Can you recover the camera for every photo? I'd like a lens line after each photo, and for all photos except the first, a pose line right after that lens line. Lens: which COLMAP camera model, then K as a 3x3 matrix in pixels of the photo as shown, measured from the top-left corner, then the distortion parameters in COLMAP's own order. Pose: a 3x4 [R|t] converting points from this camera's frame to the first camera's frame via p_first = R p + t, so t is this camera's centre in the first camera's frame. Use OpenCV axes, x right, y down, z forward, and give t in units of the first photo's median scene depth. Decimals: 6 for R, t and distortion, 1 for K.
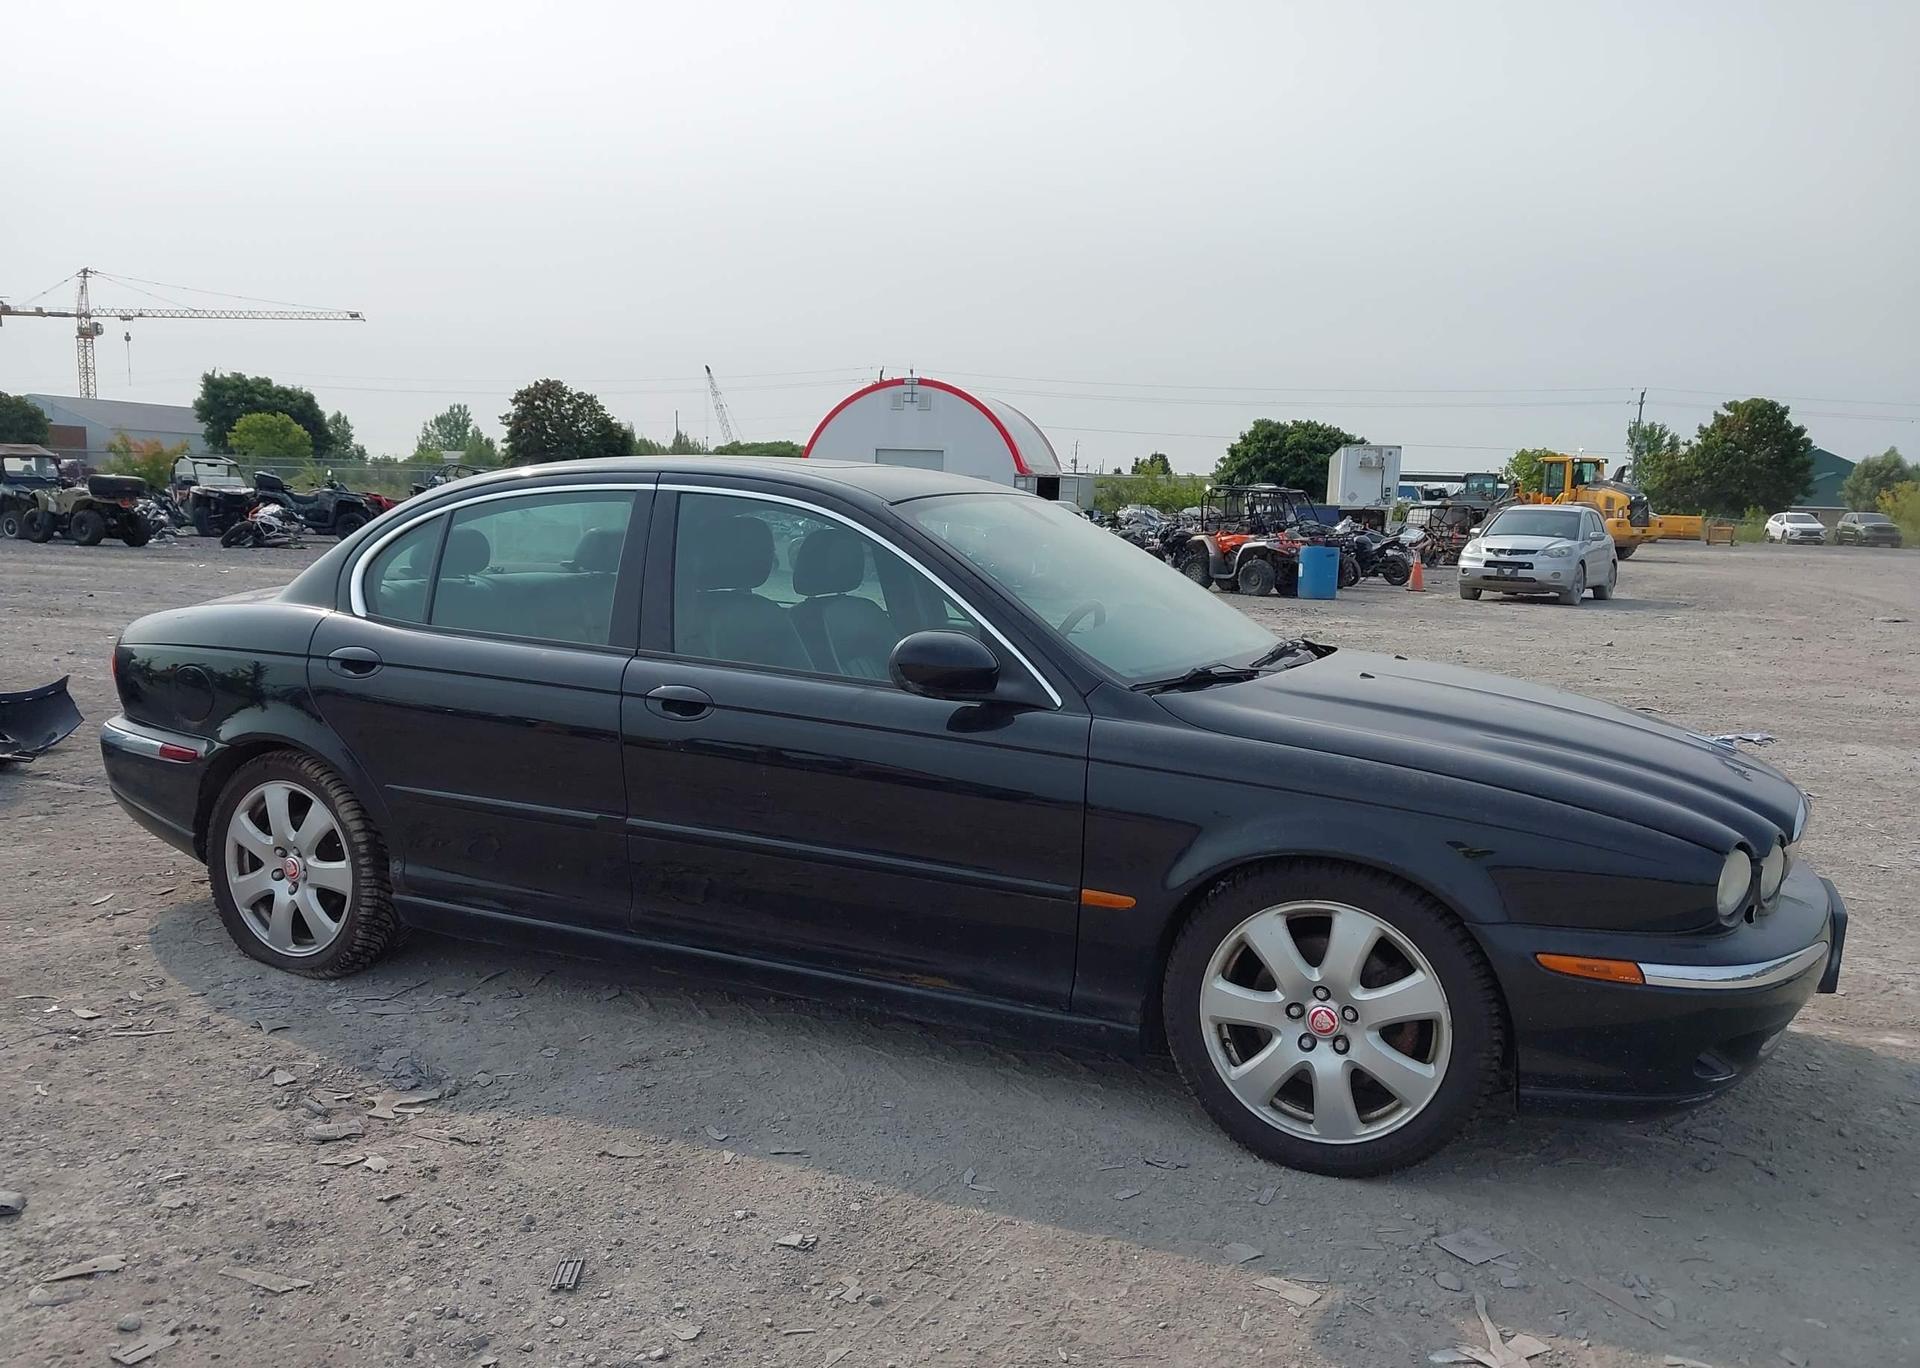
lens RADIAL K [[1533.4, 0, 946.4], [0, 1533.4, 697.6], [0, 0, 1]] dist [0.053888, -0.099884]
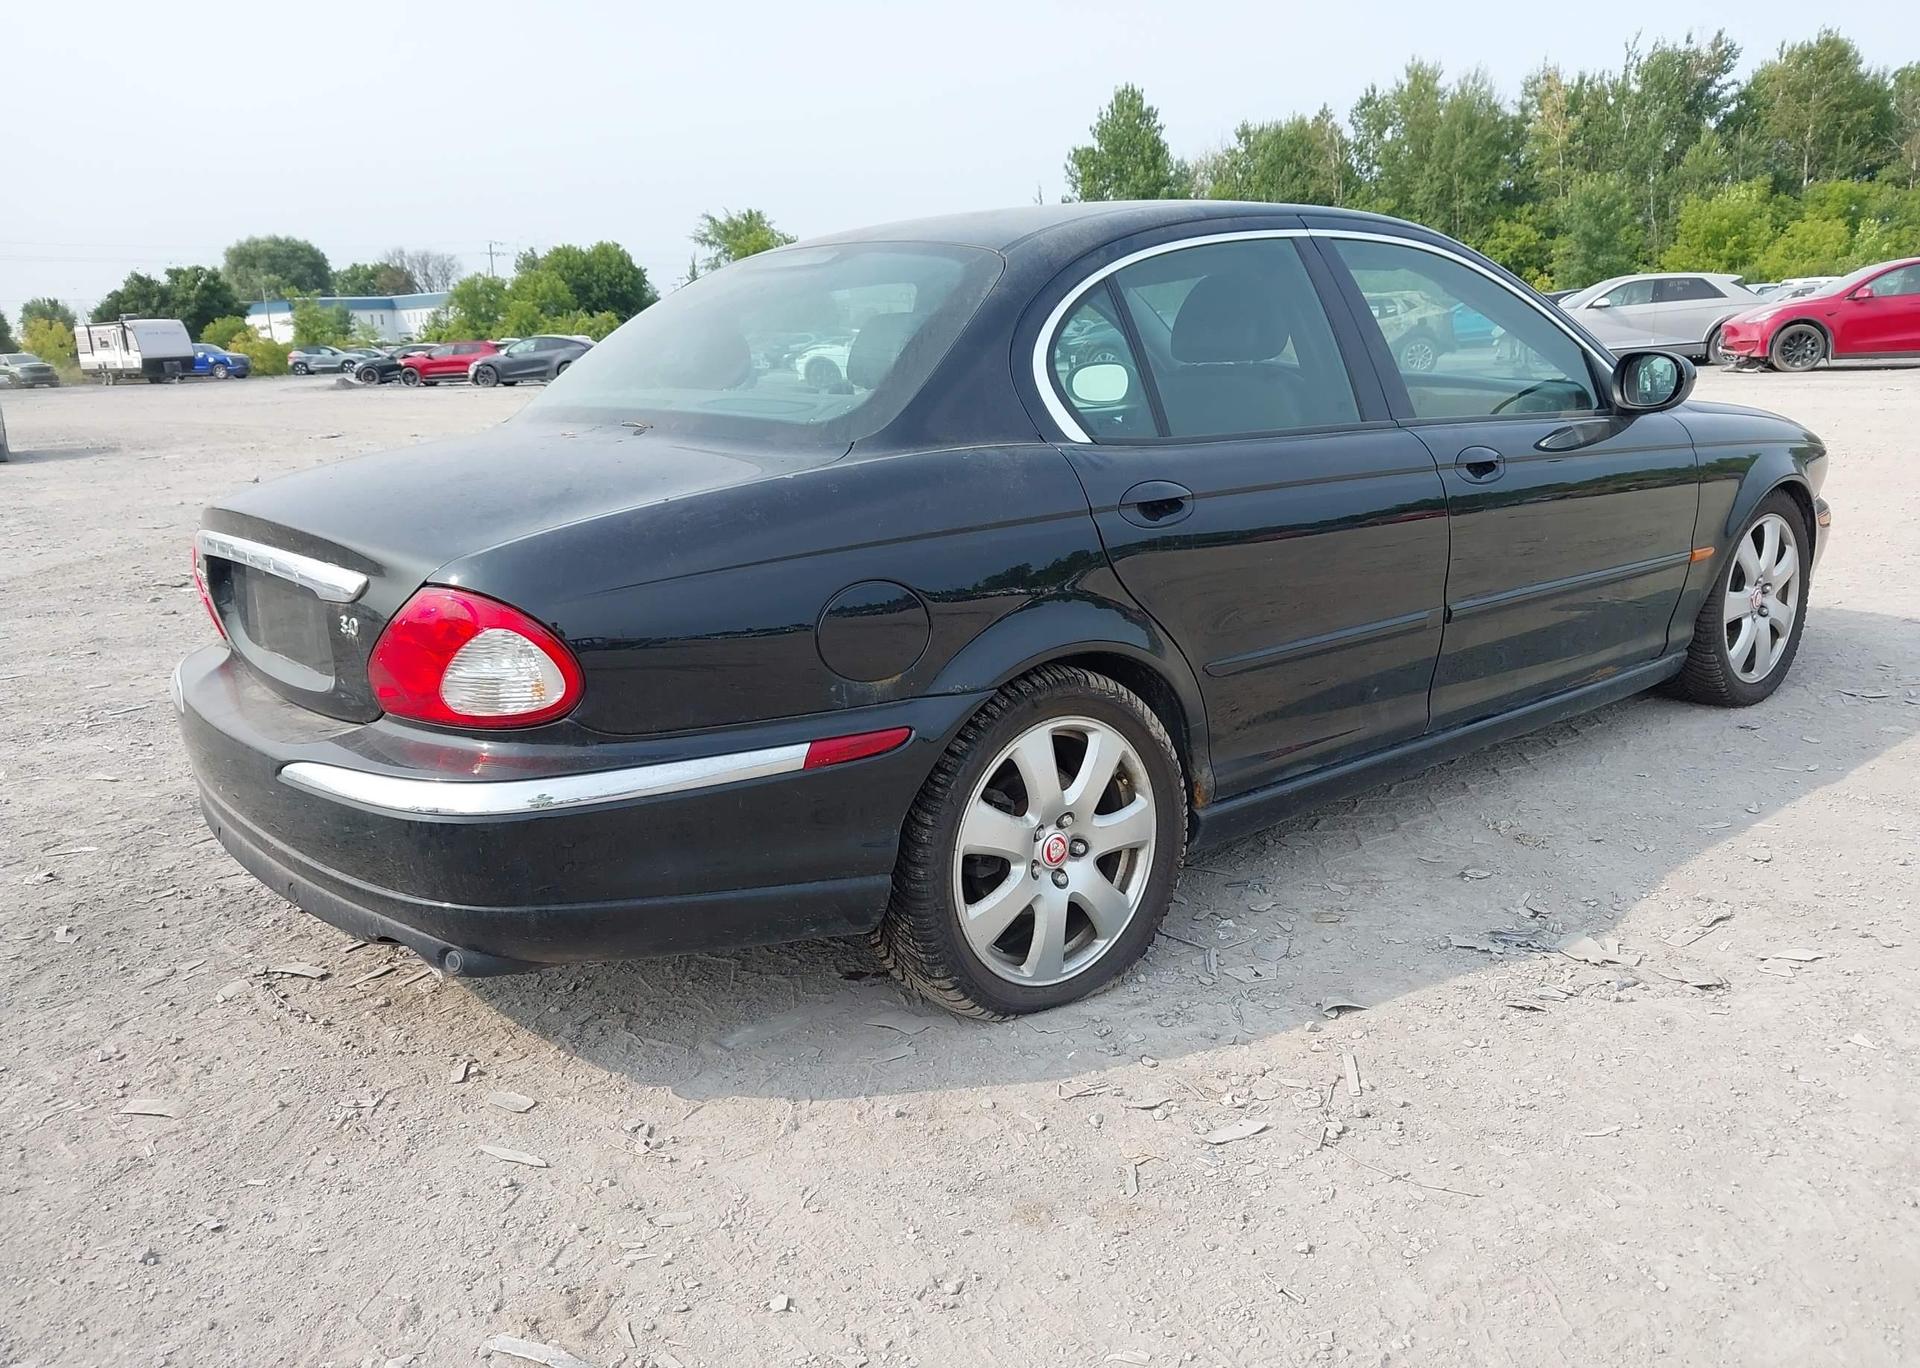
lens RADIAL K [[1533.4, 0, 959.5], [0, 1533.4, 723.2], [0, 0, 1]] dist [0.053888, -0.099884]
pose [[0.408377, -0.266252, 0.873120, -1.085708], [0.166946, 0.962167, 0.215322, -0.094257], [-0.897417, 0.057831, 0.437377, 0.826932]]
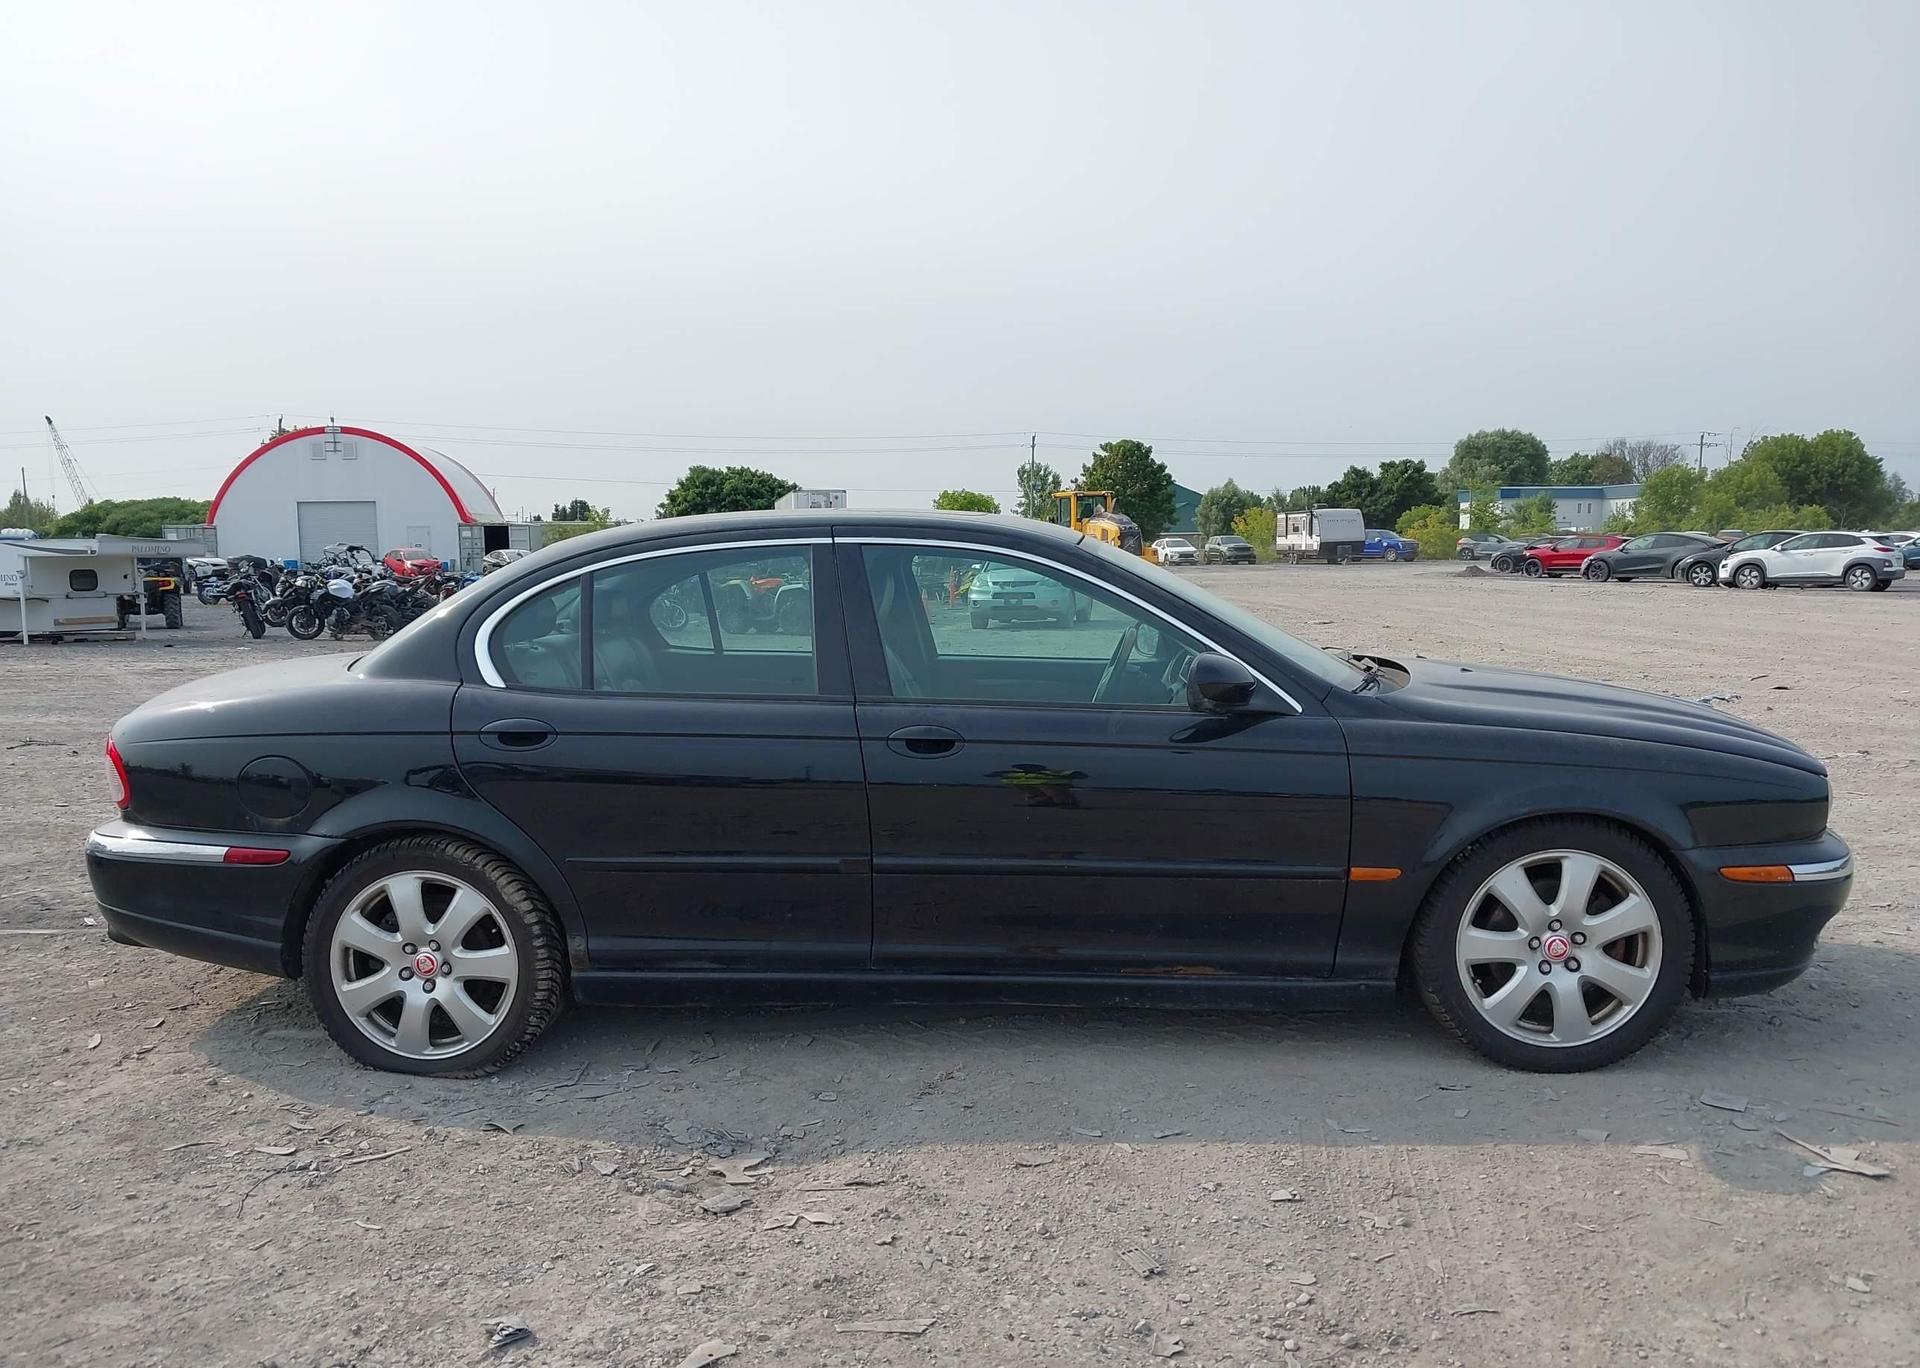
lens RADIAL K [[1533.4, 0, 949.9], [0, 1533.4, 690.4], [0, 0, 1]] dist [0.053888, -0.099884]
pose [[0.927381, -0.072513, 0.367024, -0.506337], [0.084859, 0.996238, -0.017589, -0.011252], [-0.364367, 0.047457, 0.930045, 0.018713]]
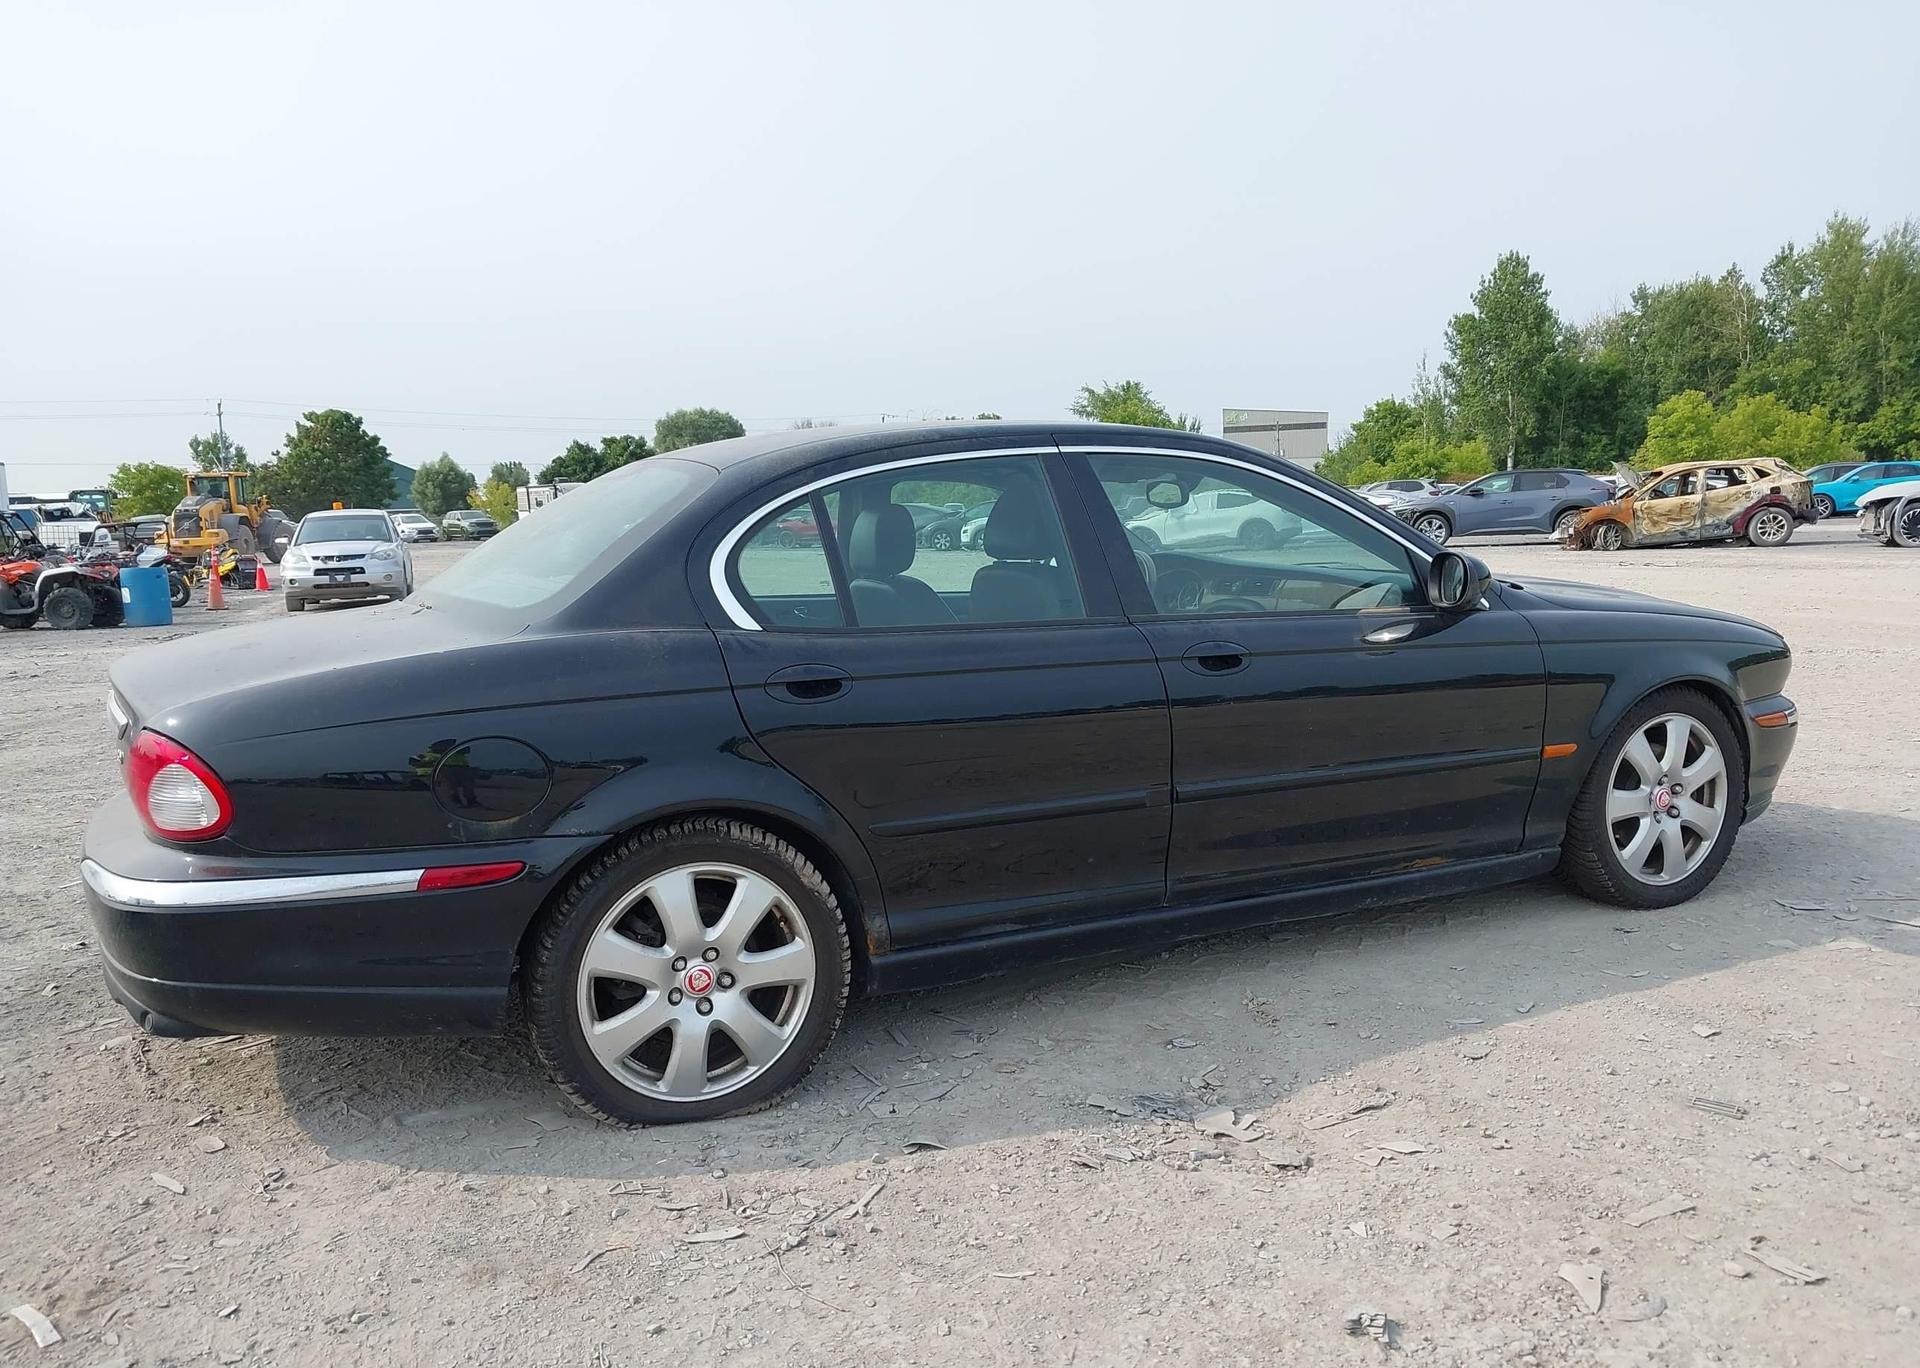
lens RADIAL K [[1533.4, 0, 952.9], [0, 1533.4, 688.1], [0, 0, 1]] dist [0.053888, -0.099884]
pose [[0.620933, -0.138727, 0.771490, -0.988080], [0.149995, 0.987056, 0.056766, -0.056534], [-0.769379, 0.080471, 0.633704, 0.470177]]
